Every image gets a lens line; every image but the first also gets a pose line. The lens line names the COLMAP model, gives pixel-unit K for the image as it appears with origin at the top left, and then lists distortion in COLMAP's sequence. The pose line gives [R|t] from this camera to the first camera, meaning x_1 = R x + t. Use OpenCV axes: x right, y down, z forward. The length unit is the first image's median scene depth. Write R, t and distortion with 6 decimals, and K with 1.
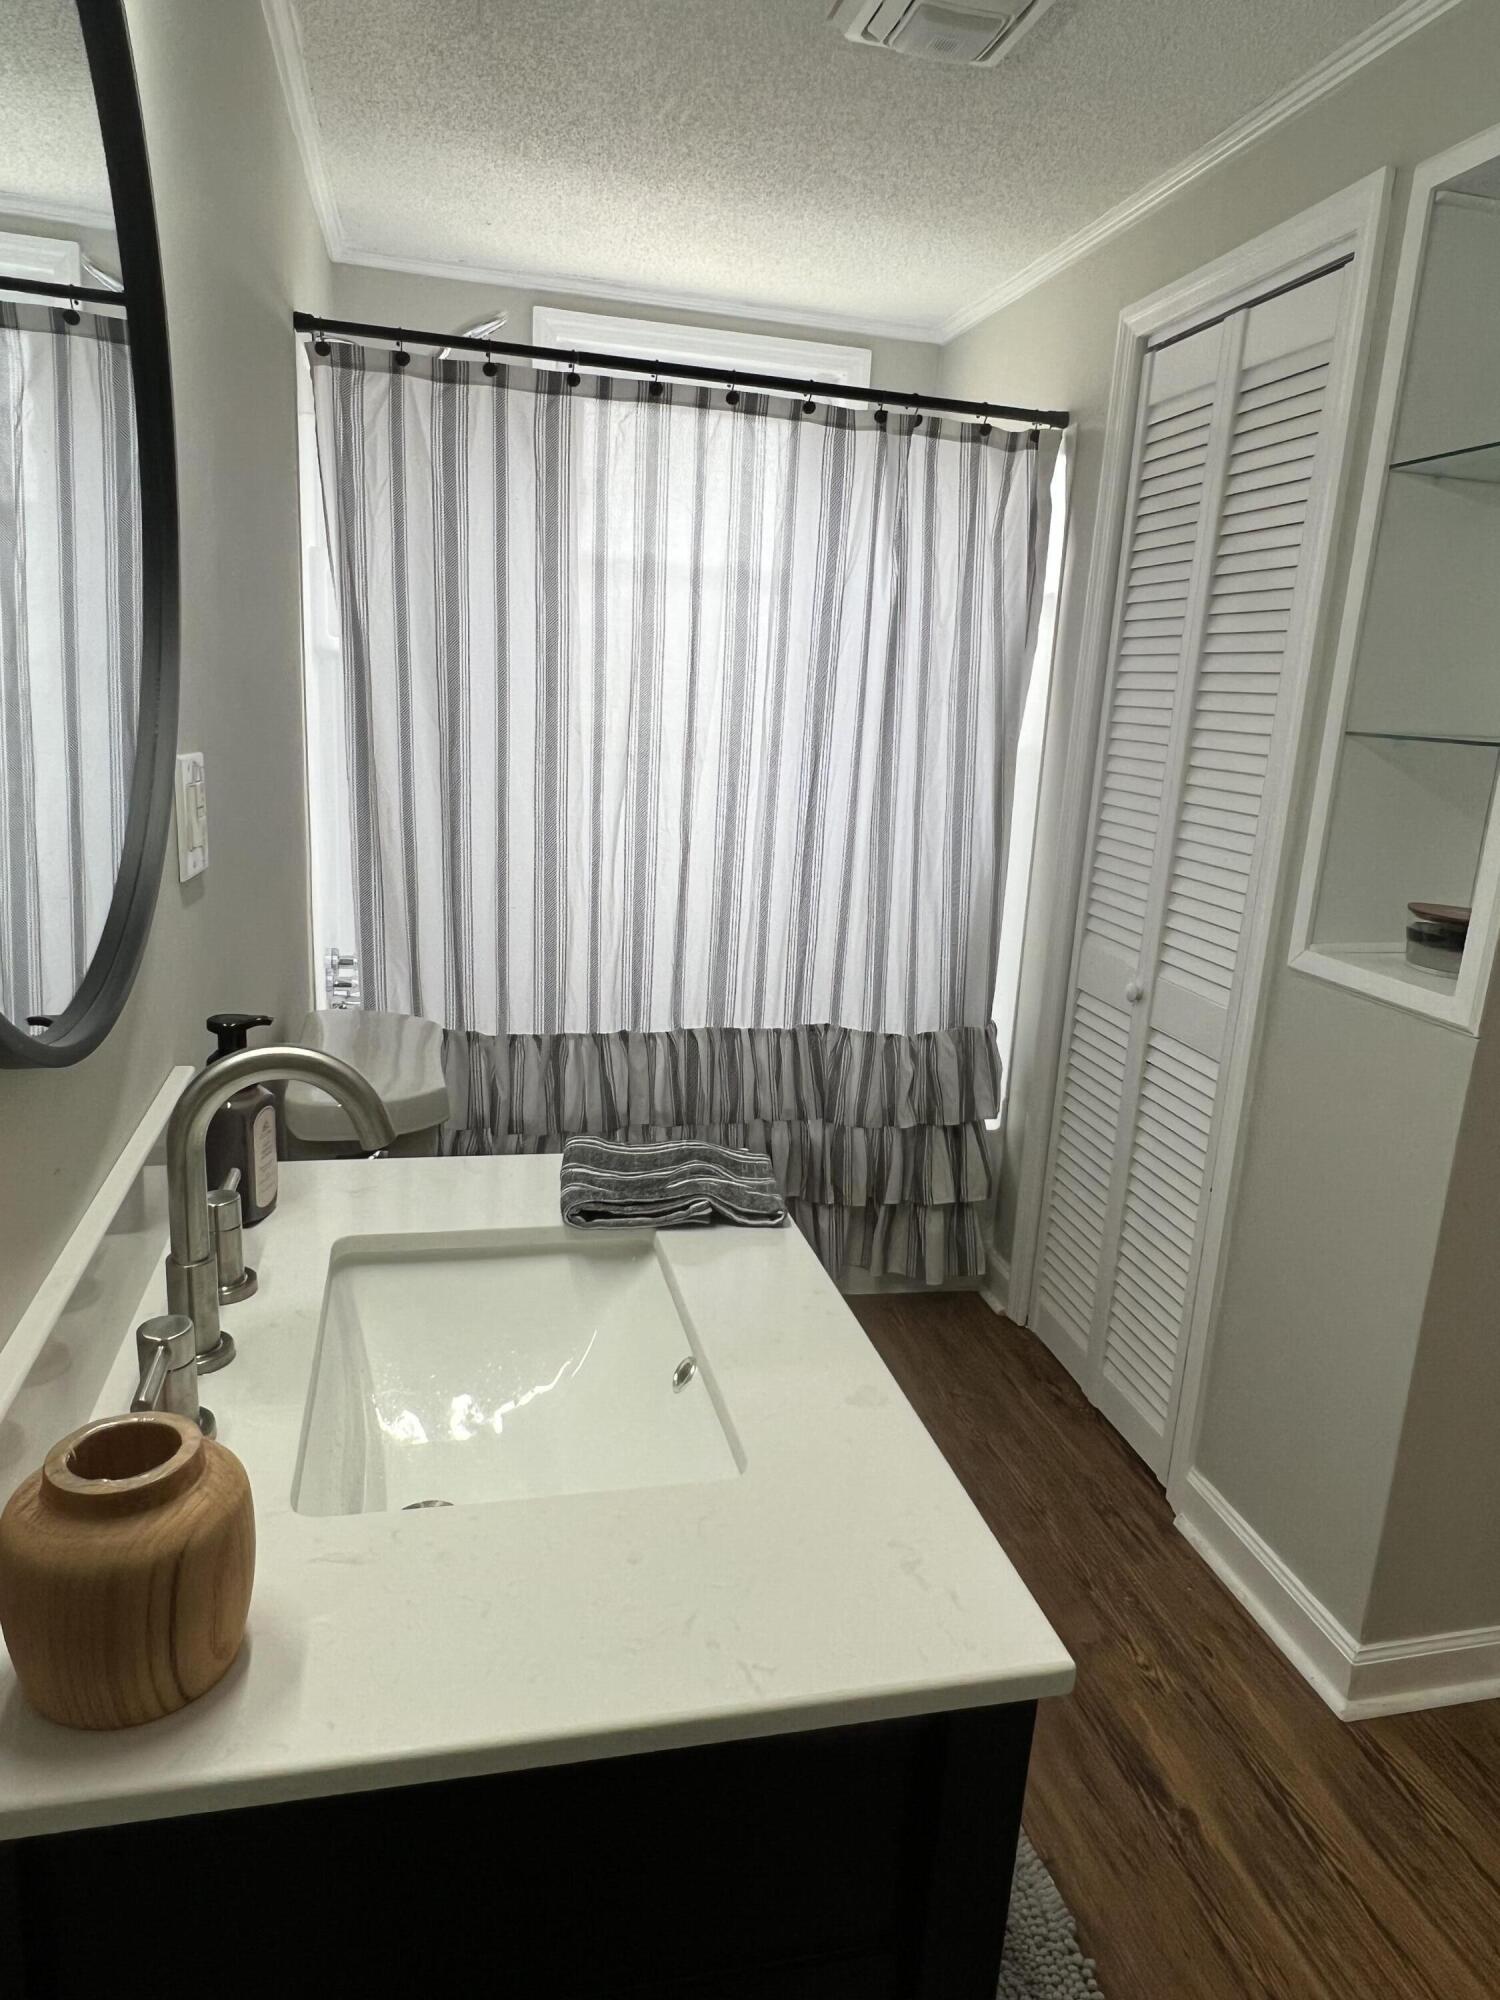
lens RADIAL K [[1267.8, 0, 760.0], [0, 1267.8, 1001.4], [0, 0, 1]] dist [-0.002803, -0.002930]
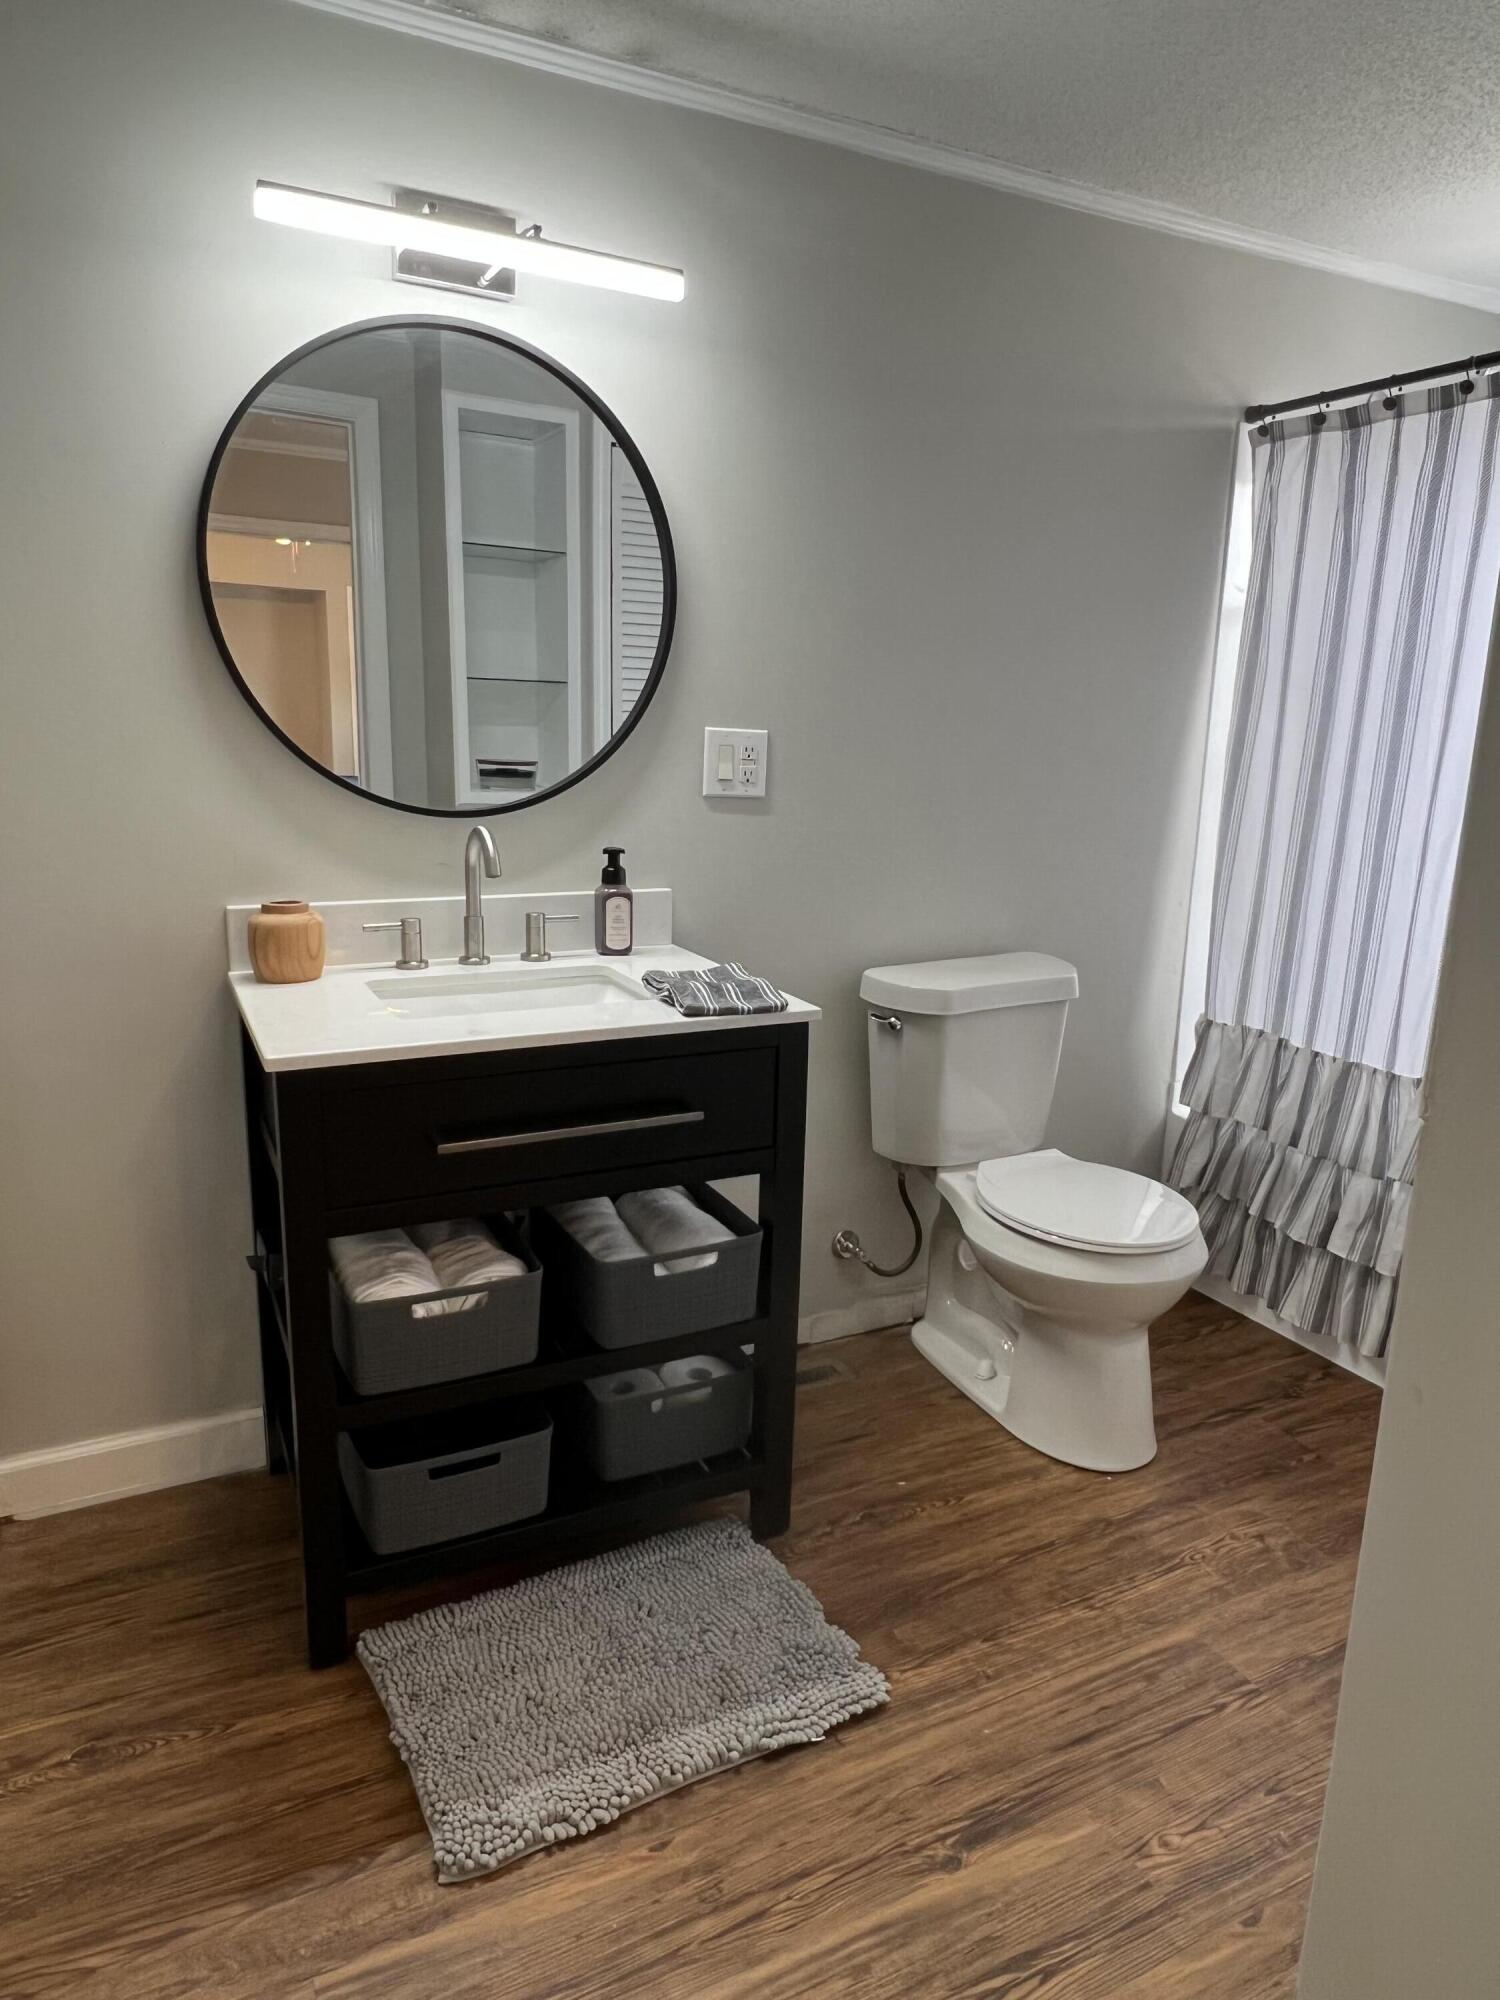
lens RADIAL K [[1267.8, 0, 753.3], [0, 1267.8, 1004.1], [0, 0, 1]] dist [-0.002803, -0.002930]
pose [[0.230698, 0.164473, -0.959024, 0.752775], [-0.245663, 0.963526, 0.106149, -0.008307], [0.941503, 0.211109, 0.262689, 0.348157]]
